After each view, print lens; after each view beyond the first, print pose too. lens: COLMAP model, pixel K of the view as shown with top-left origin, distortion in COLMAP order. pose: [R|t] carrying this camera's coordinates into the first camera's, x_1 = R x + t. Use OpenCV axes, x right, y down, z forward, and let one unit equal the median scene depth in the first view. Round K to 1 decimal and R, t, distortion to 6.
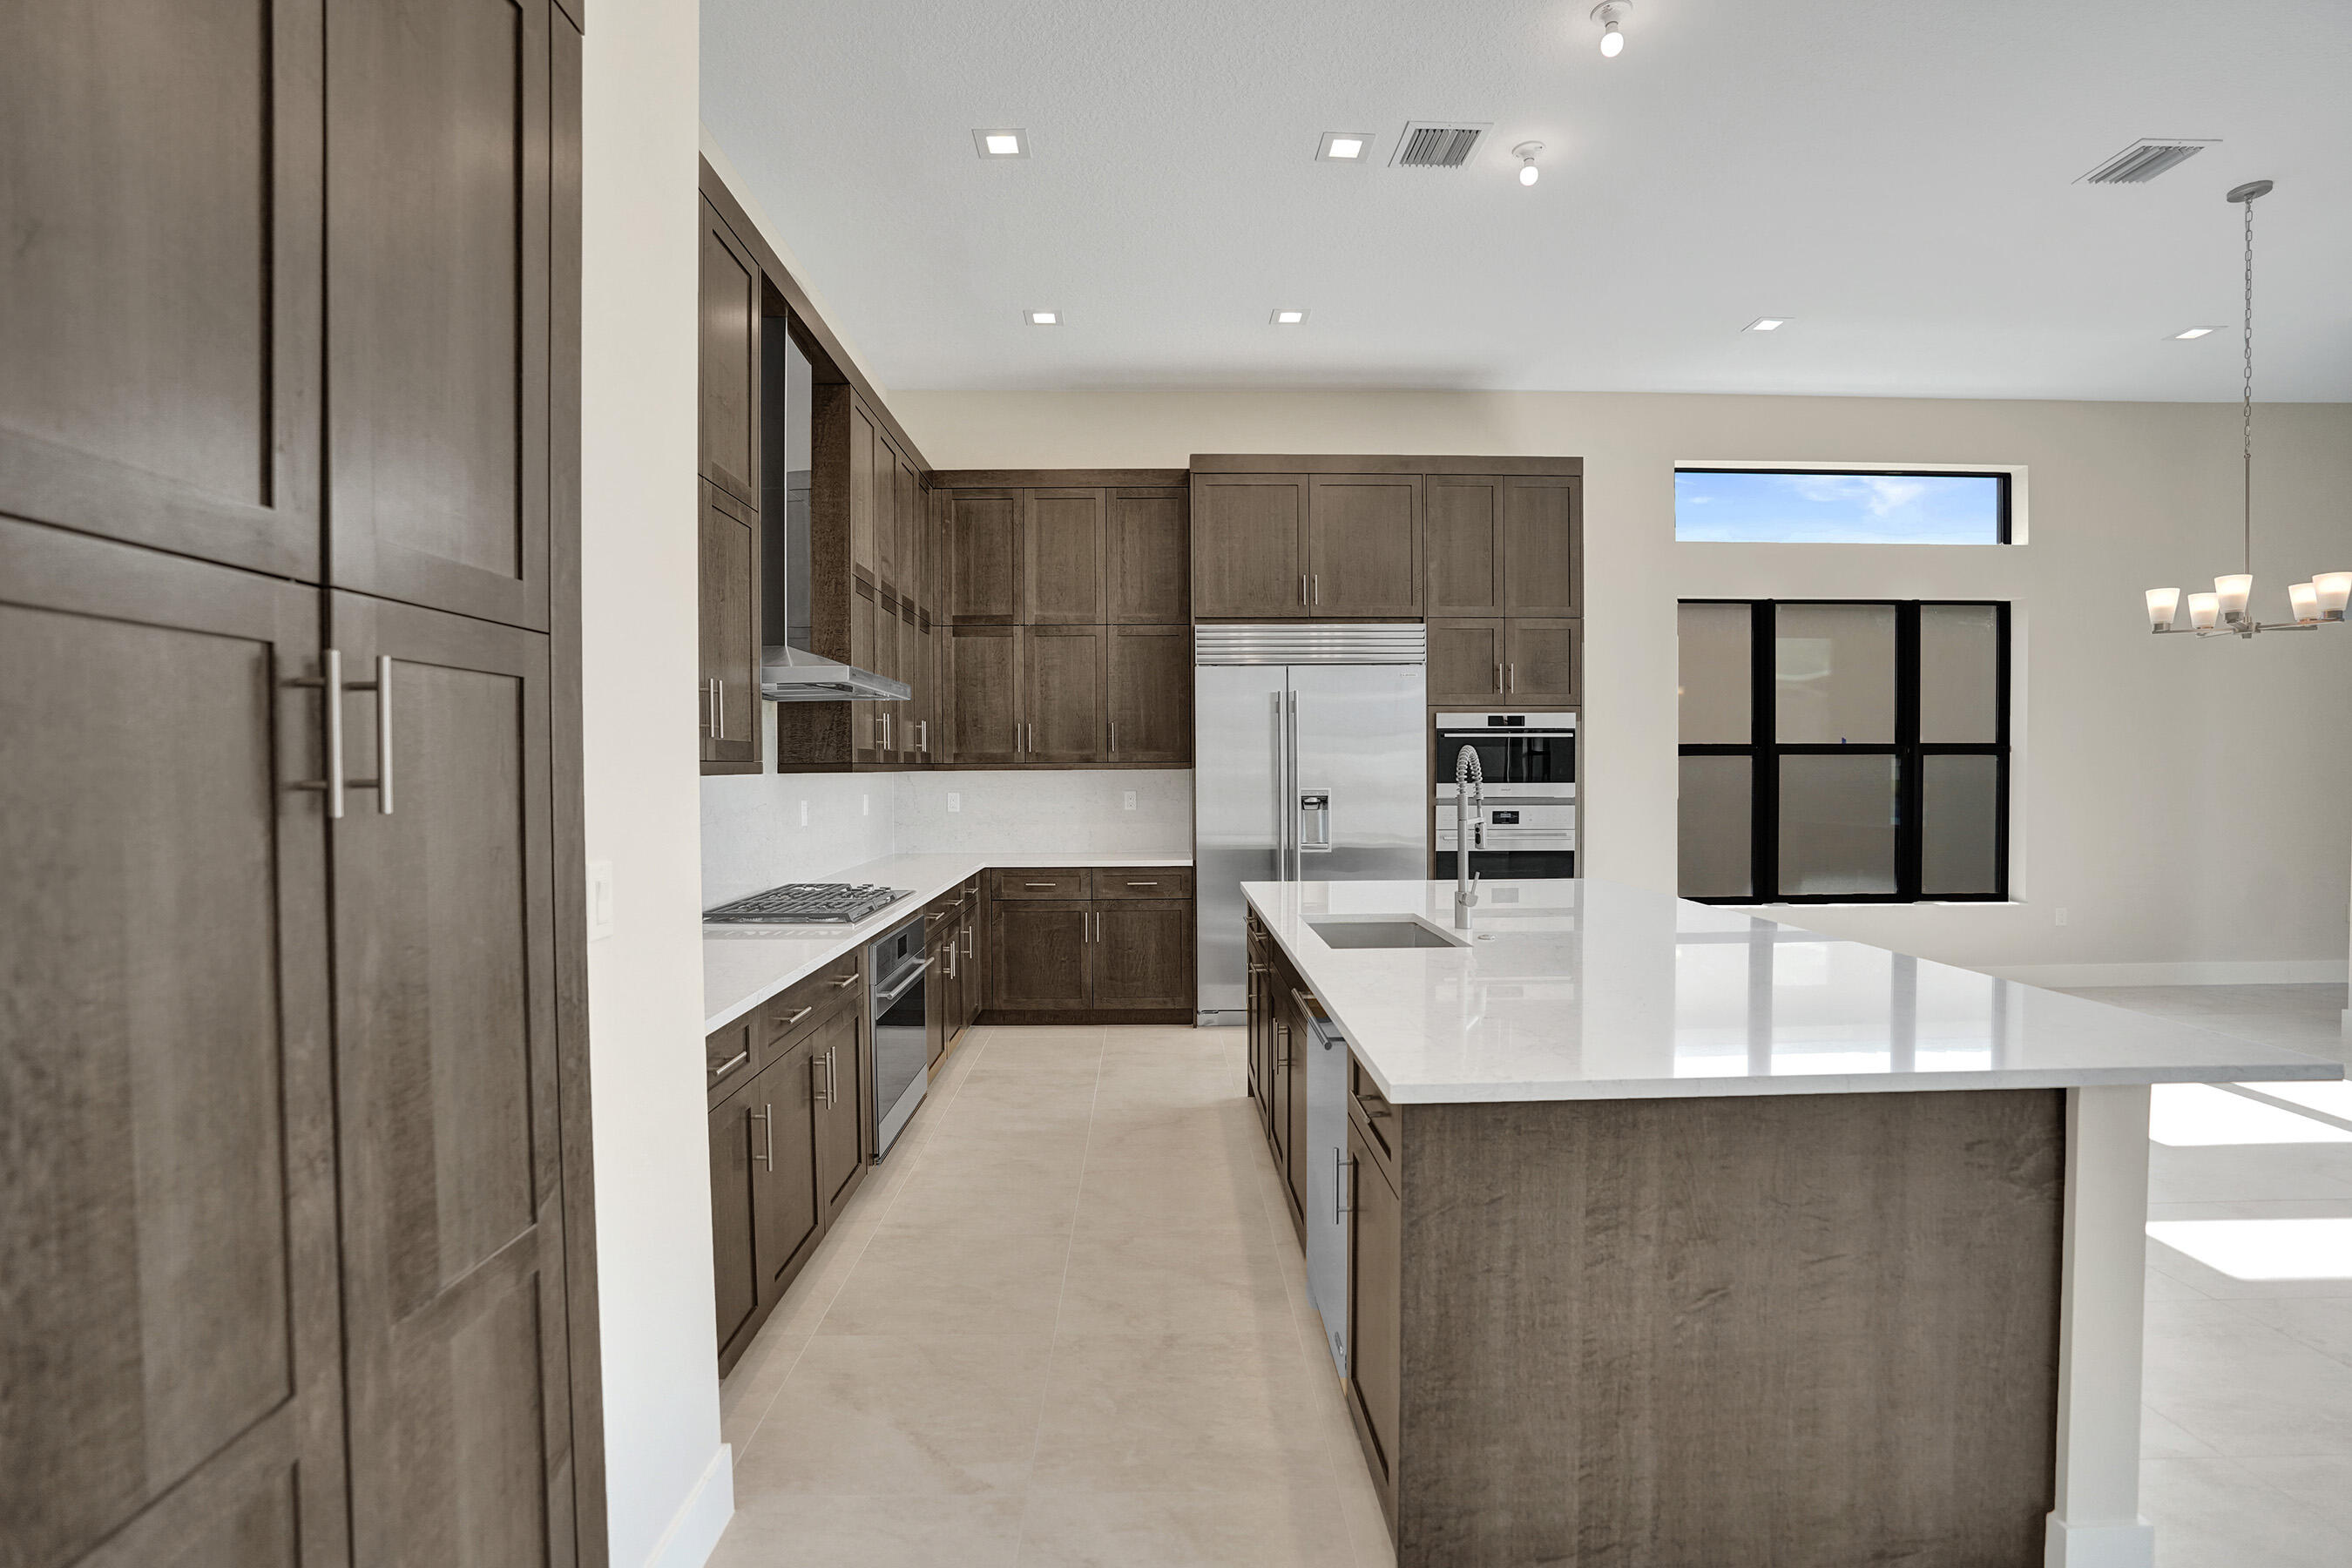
lens RADIAL K [[1106.1, 0, 1174.2], [0, 1106.1, 780.7], [0, 0, 1]] dist [-0.061681, 0.021796]
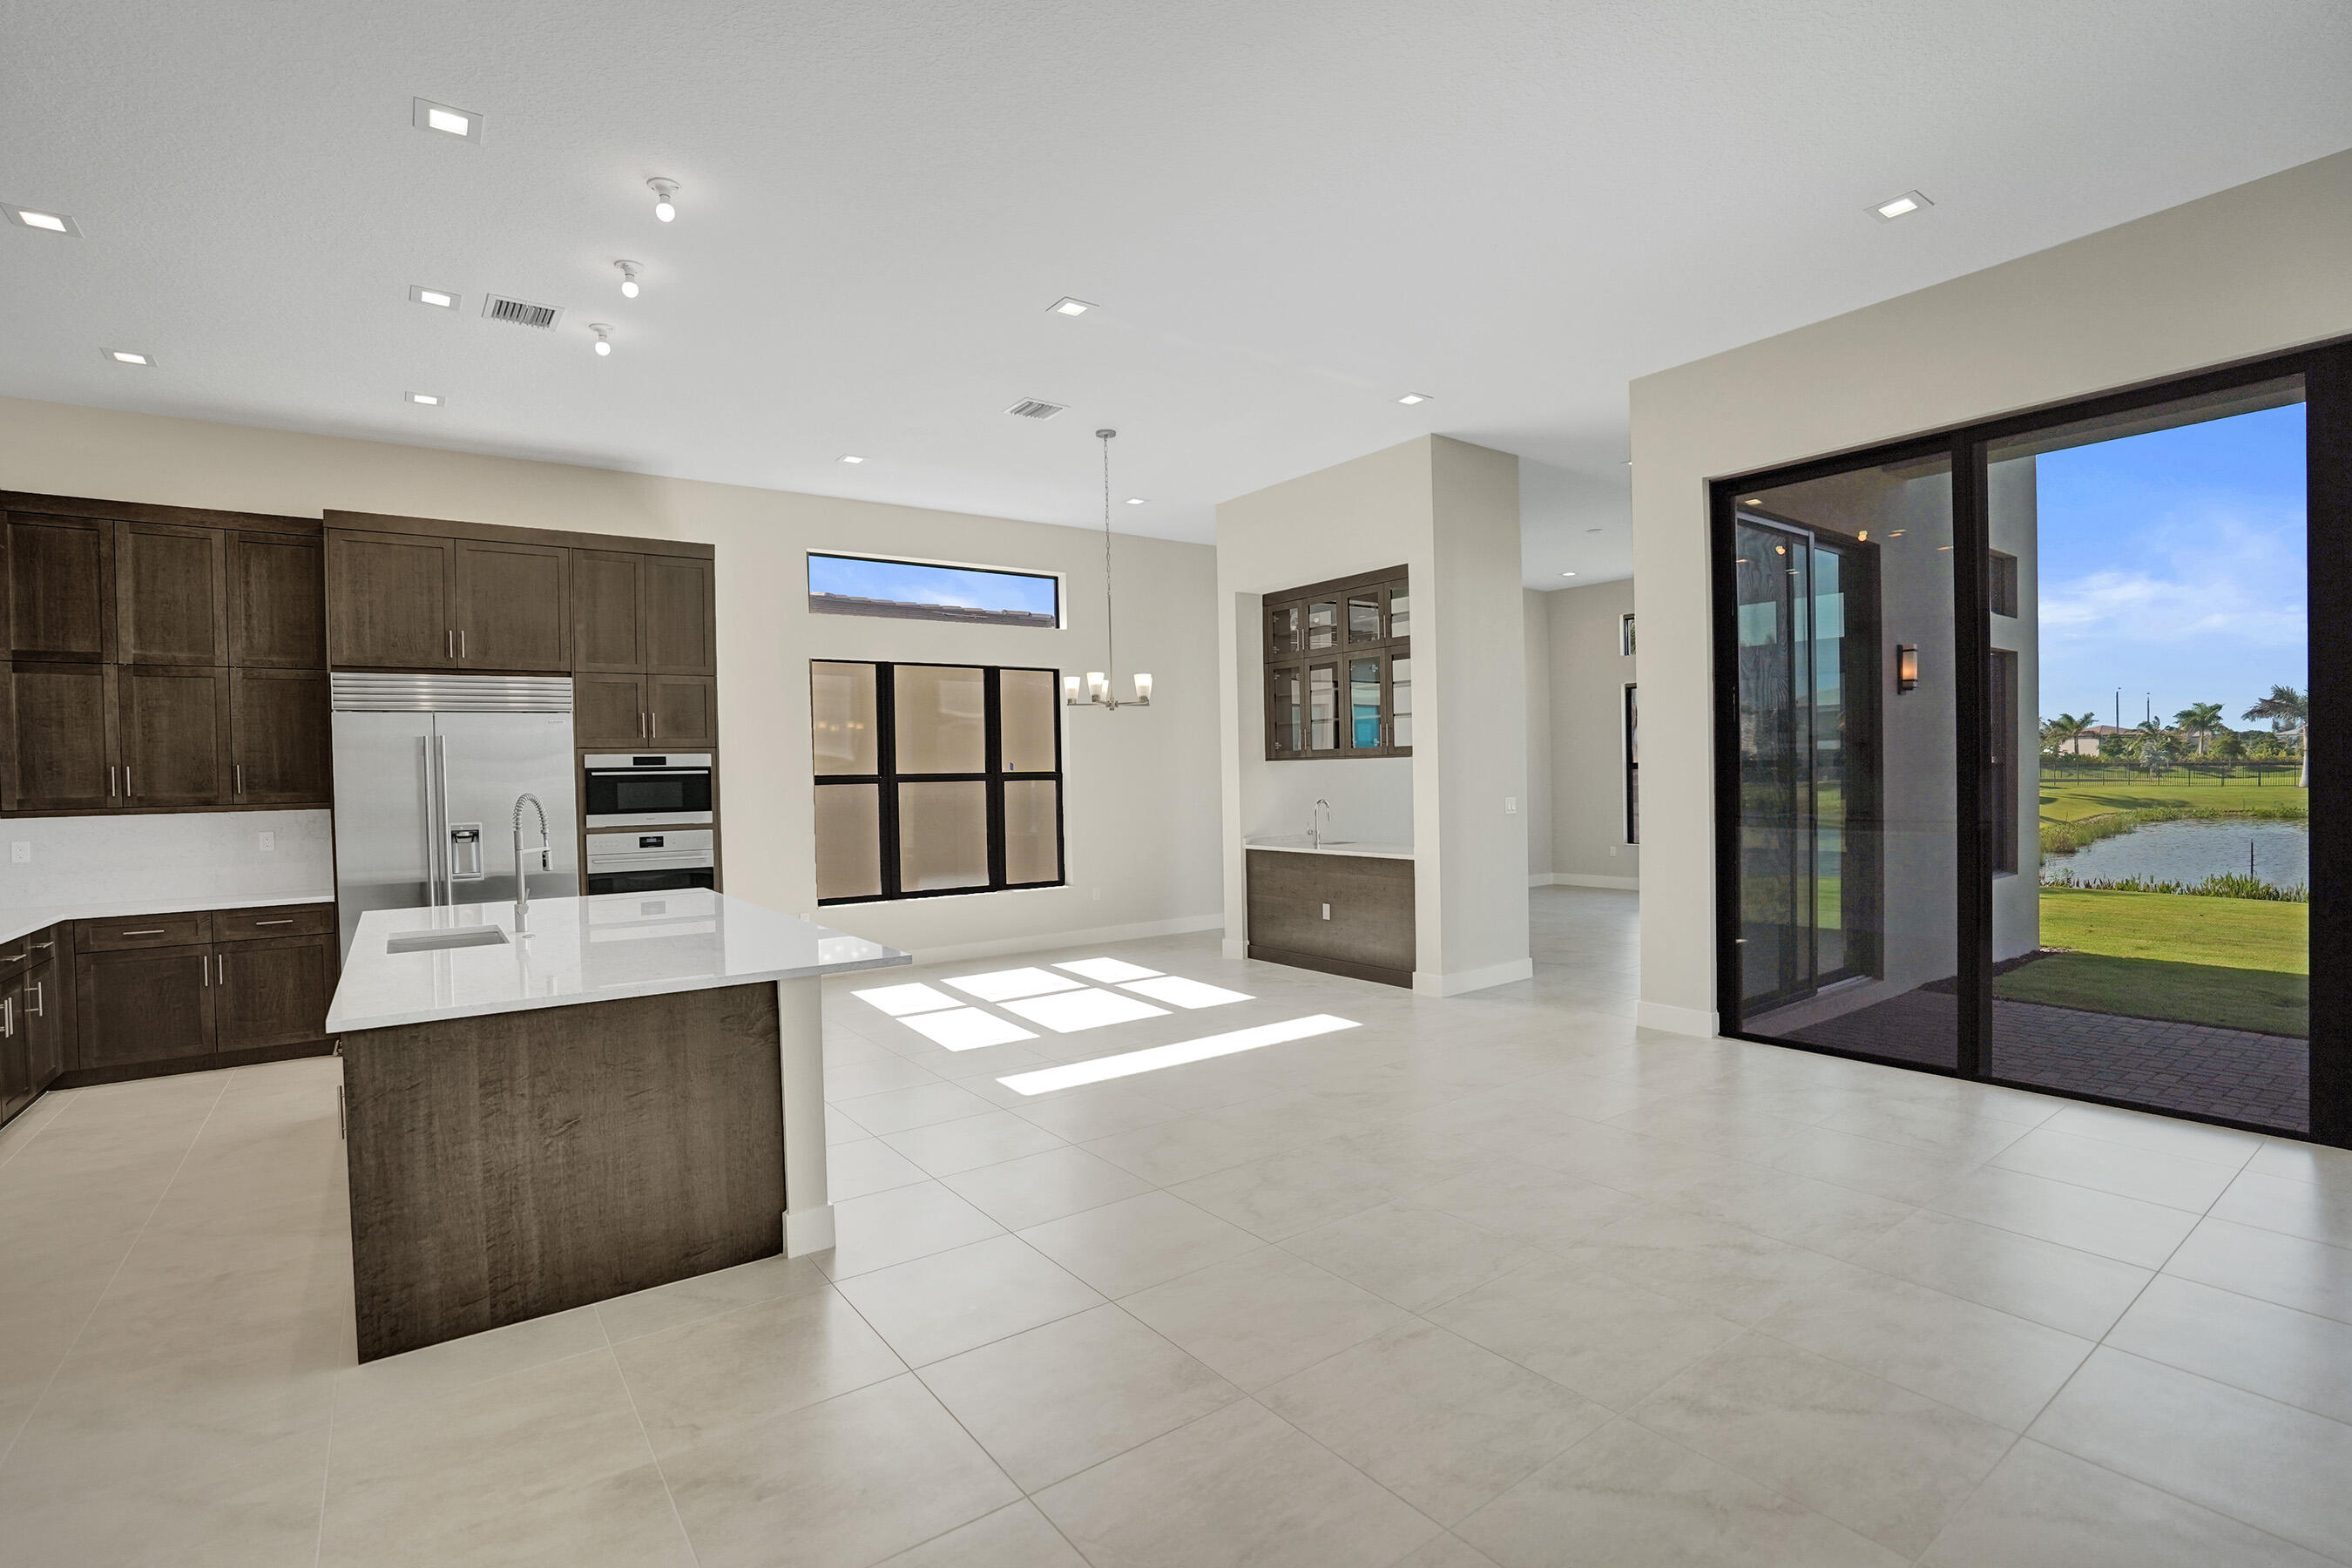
lens RADIAL K [[1106.1, 0, 1176.7], [0, 1106.1, 784.7], [0, 0, 1]] dist [-0.061681, 0.021796]
pose [[0.821174, -0.018665, 0.570372, 0.095863], [0.025140, 0.999678, -0.003480, -0.010173], [-0.570123, 0.017197, 0.821379, -0.293876]]
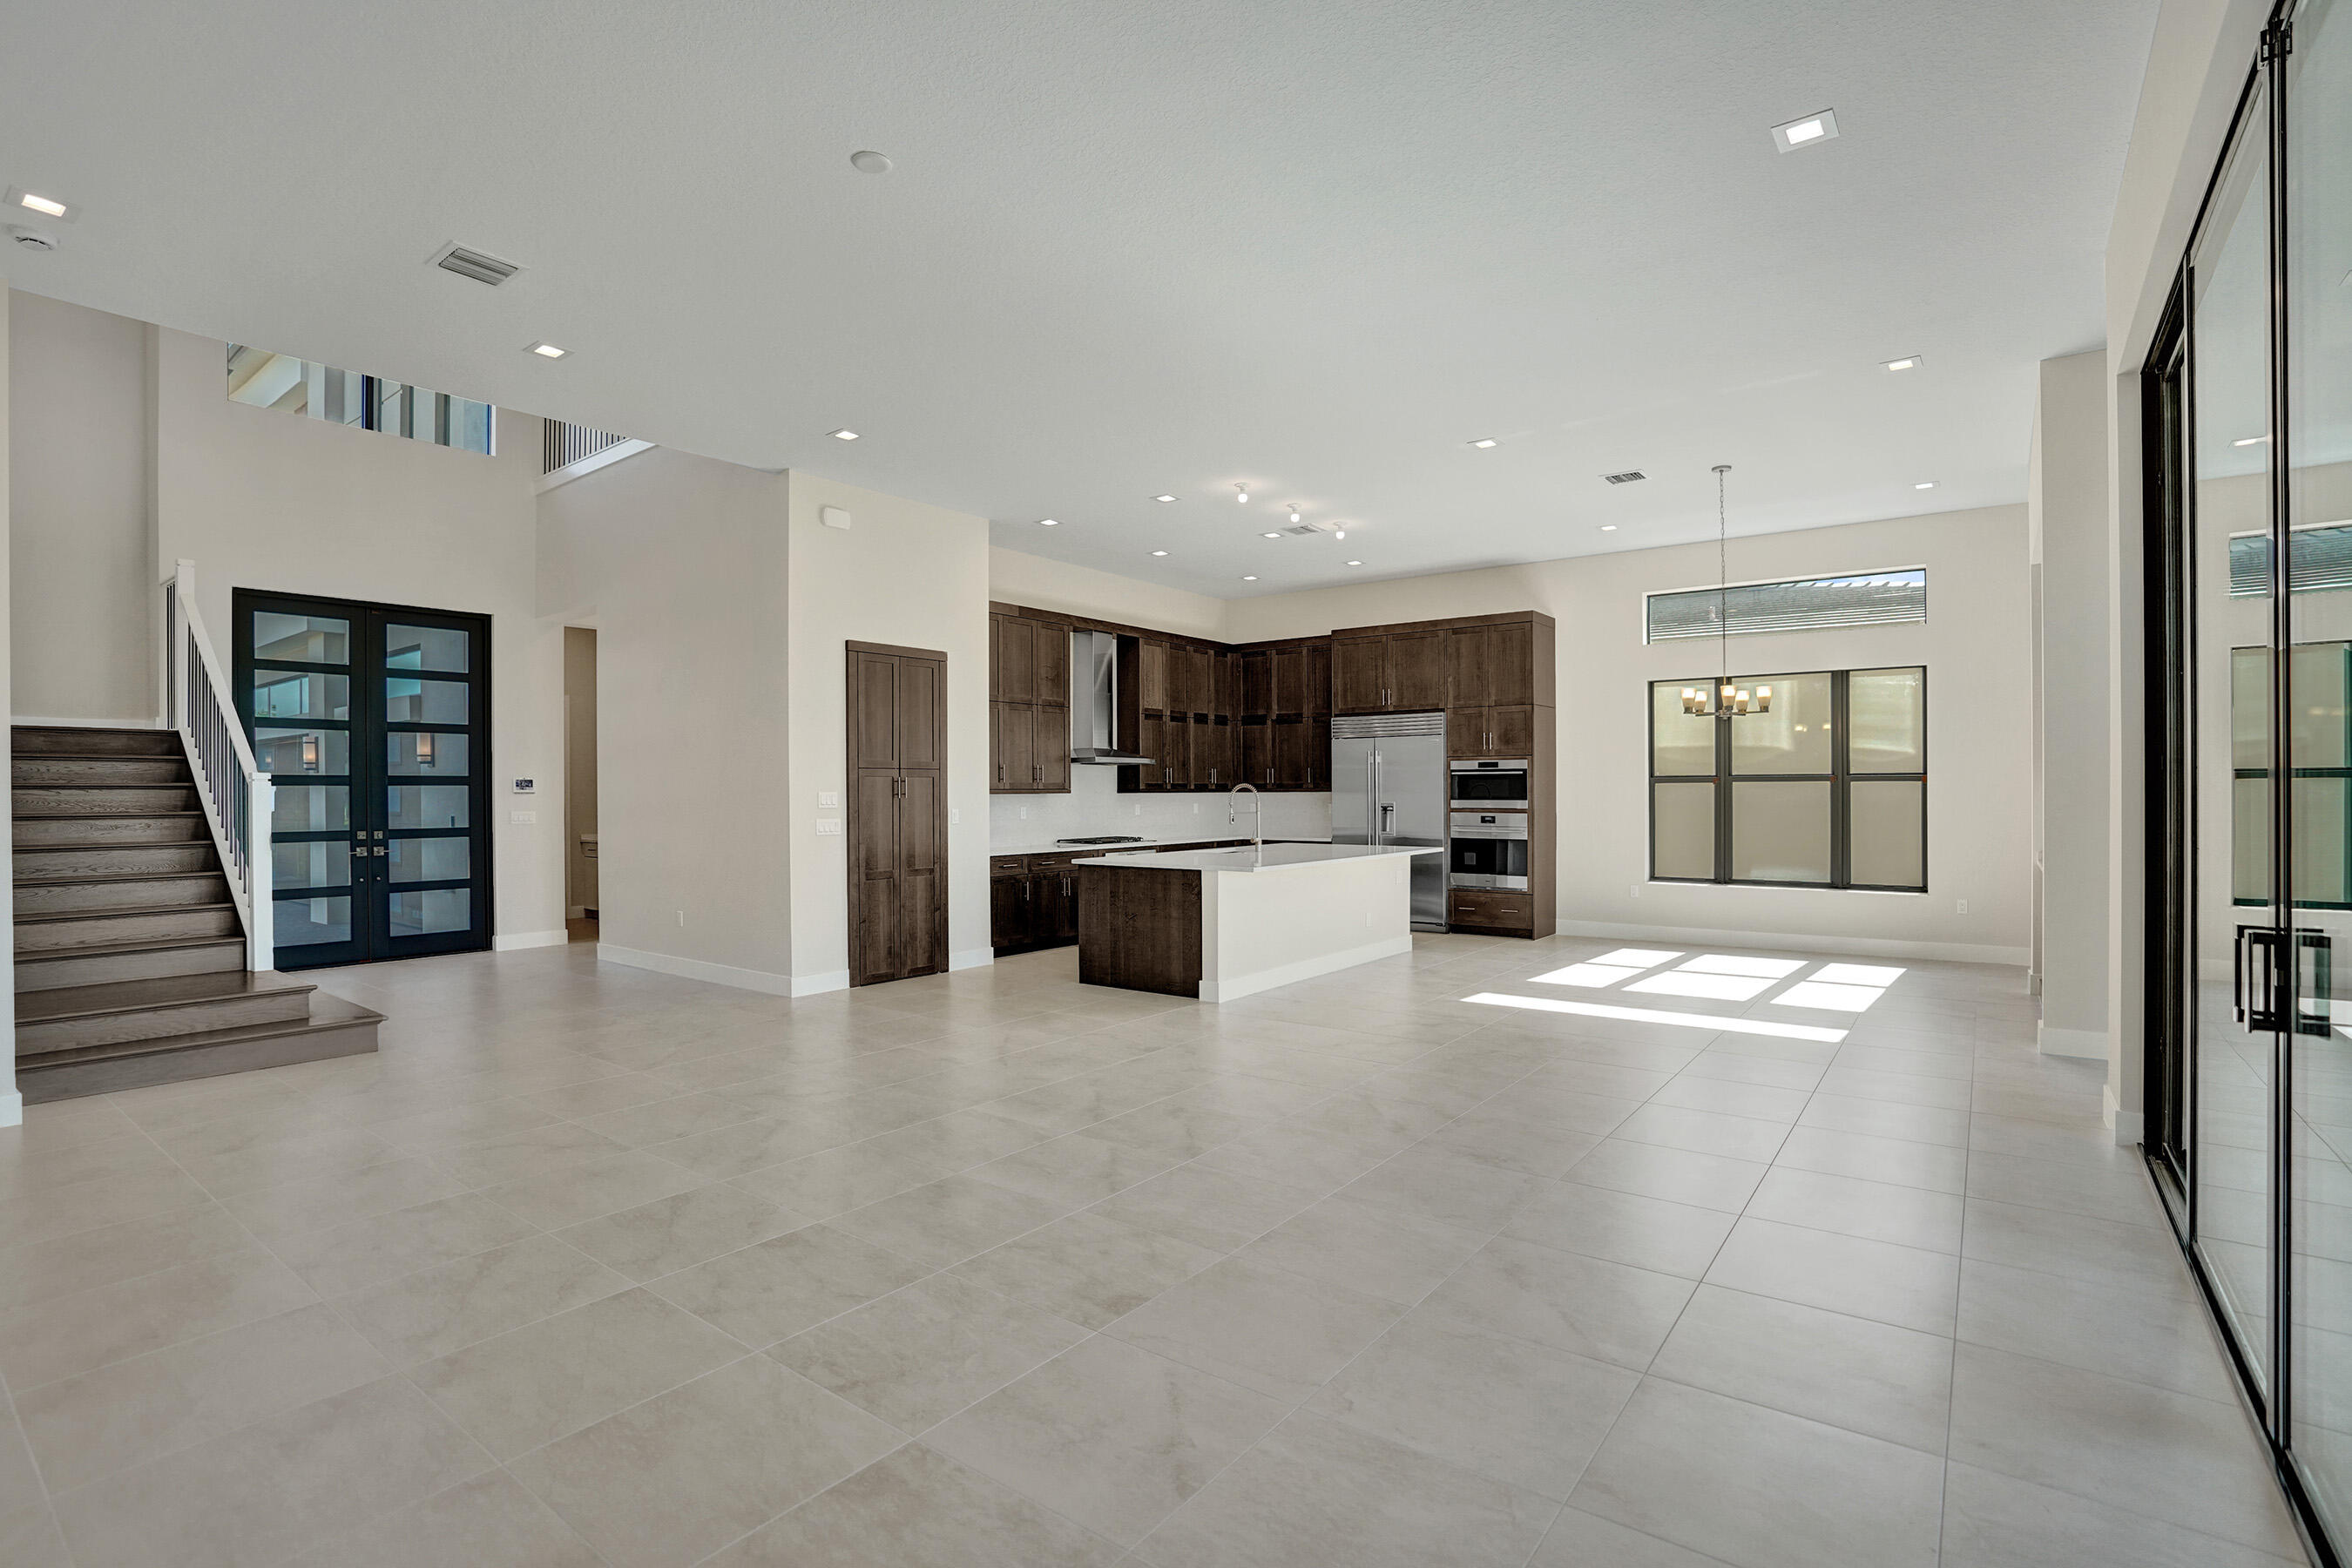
lens RADIAL K [[1106.1, 0, 1144.9], [0, 1106.1, 791.0], [0, 0, 1]] dist [-0.061681, 0.021796]
pose [[0.770750, 0.000118, -0.637138, 1.001685], [-0.005680, 0.999962, -0.006685, 0.002588], [0.637113, 0.008772, 0.770721, -0.710825]]
